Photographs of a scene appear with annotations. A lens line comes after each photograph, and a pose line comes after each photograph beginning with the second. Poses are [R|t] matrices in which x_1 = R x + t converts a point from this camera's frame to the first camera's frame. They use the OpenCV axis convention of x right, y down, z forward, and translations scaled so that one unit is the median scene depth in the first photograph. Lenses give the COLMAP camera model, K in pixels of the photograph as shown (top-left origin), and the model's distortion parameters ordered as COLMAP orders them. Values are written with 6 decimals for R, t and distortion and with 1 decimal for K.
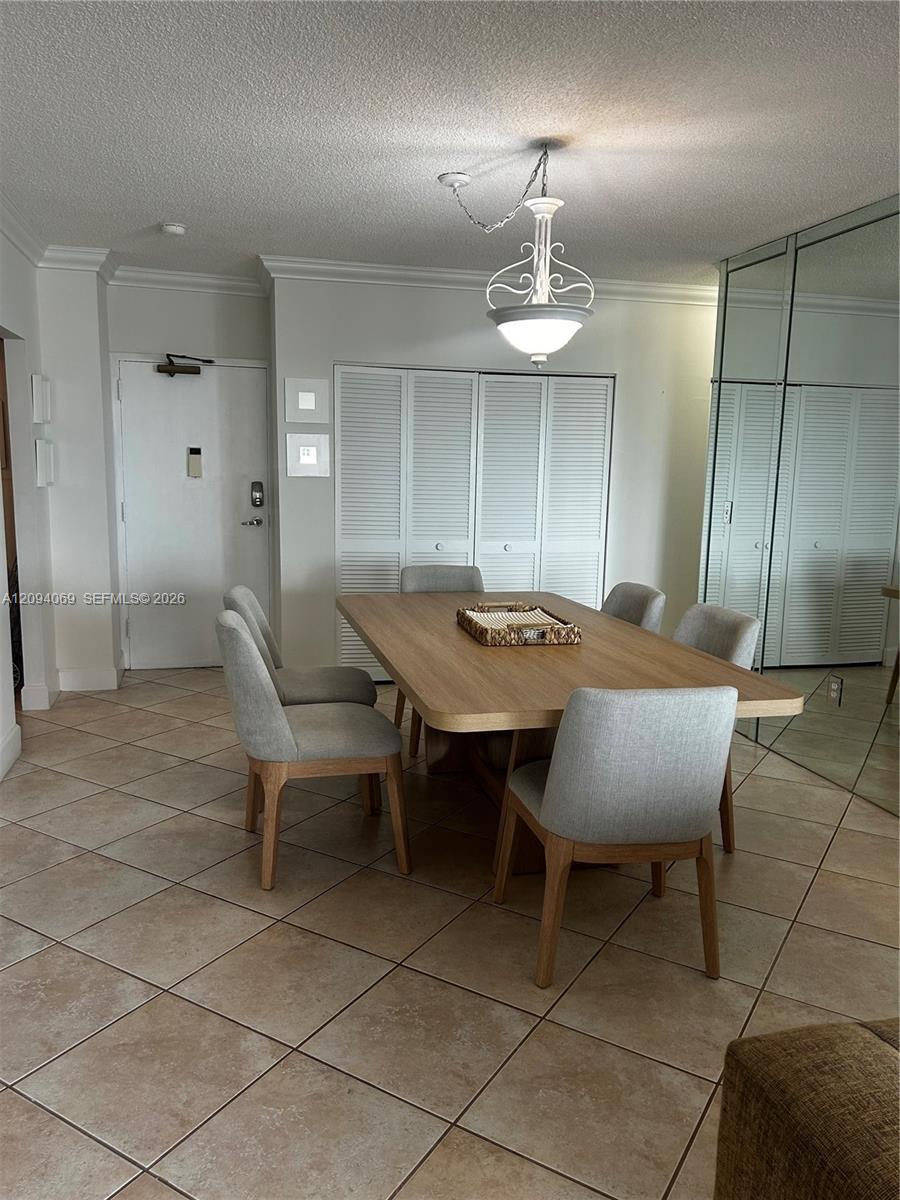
lens RADIAL K [[908.5, 0, 445.8], [0, 908.5, 602.2], [0, 0, 1]] dist [0.059596, -0.060501]
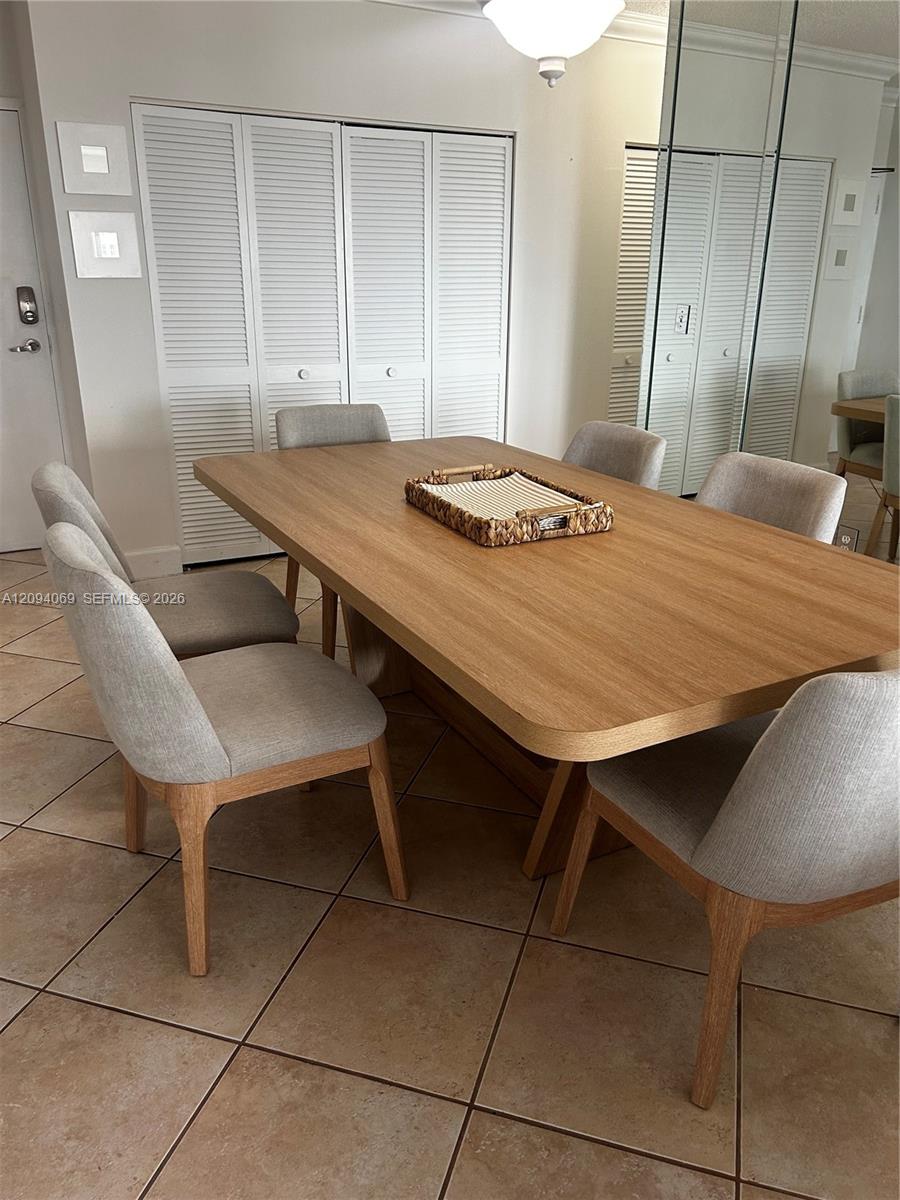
lens RADIAL K [[917.7, 0, 465.8], [0, 917.7, 596.5], [0, 0, 1]] dist [0.048777, -0.053438]
pose [[0.966920, -0.095279, 0.236615, -0.119533], [0.046732, 0.978087, 0.202882, -0.047554], [-0.250761, -0.185113, 0.950185, 0.333488]]
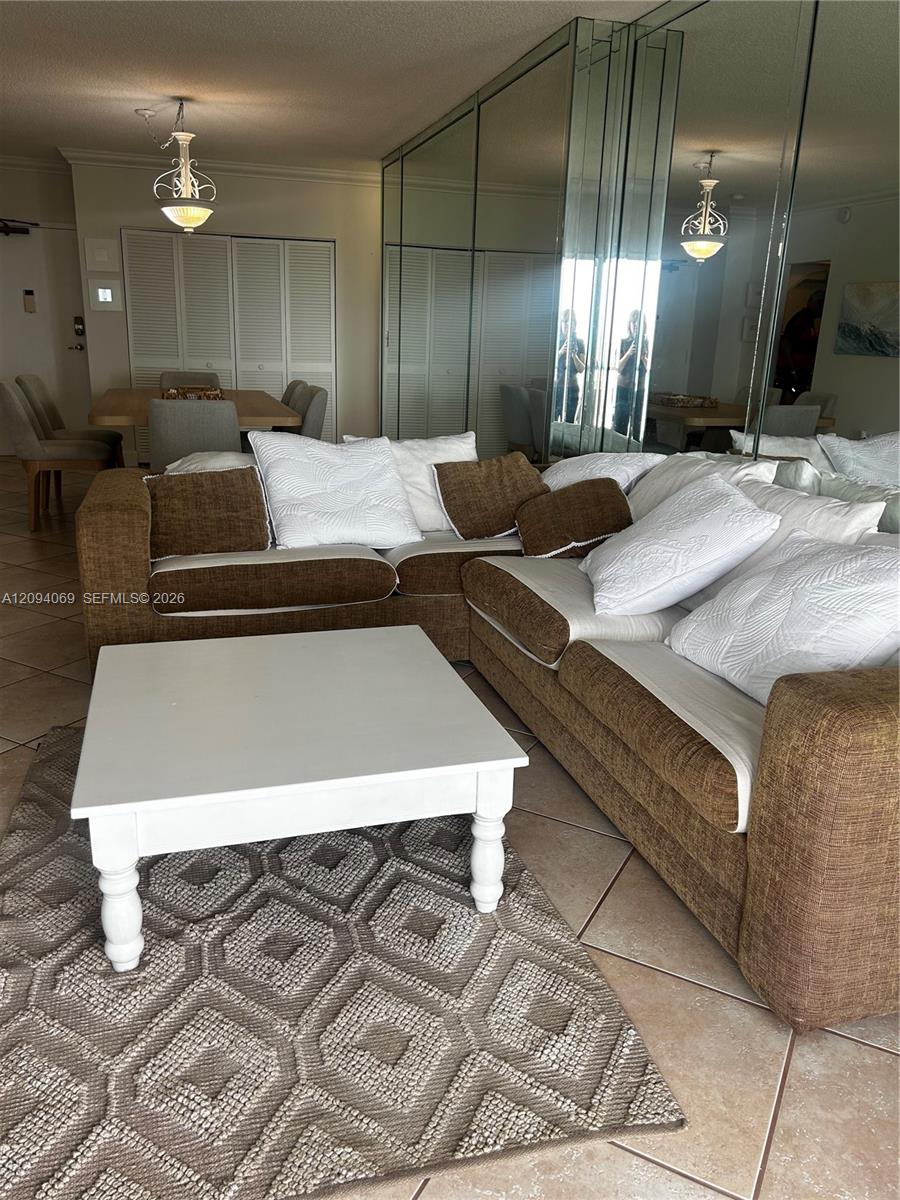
lens RADIAL K [[884.1, 0, 450.0], [0, 884.1, 600.0], [0, 0, 1]] dist [-0.001621, -0.001025]
pose [[0.997684, -0.007895, 0.067559, 0.432166], [-0.002112, 0.989165, 0.146795, 0.156920], [-0.067985, -0.146597, 0.986857, -0.692258]]
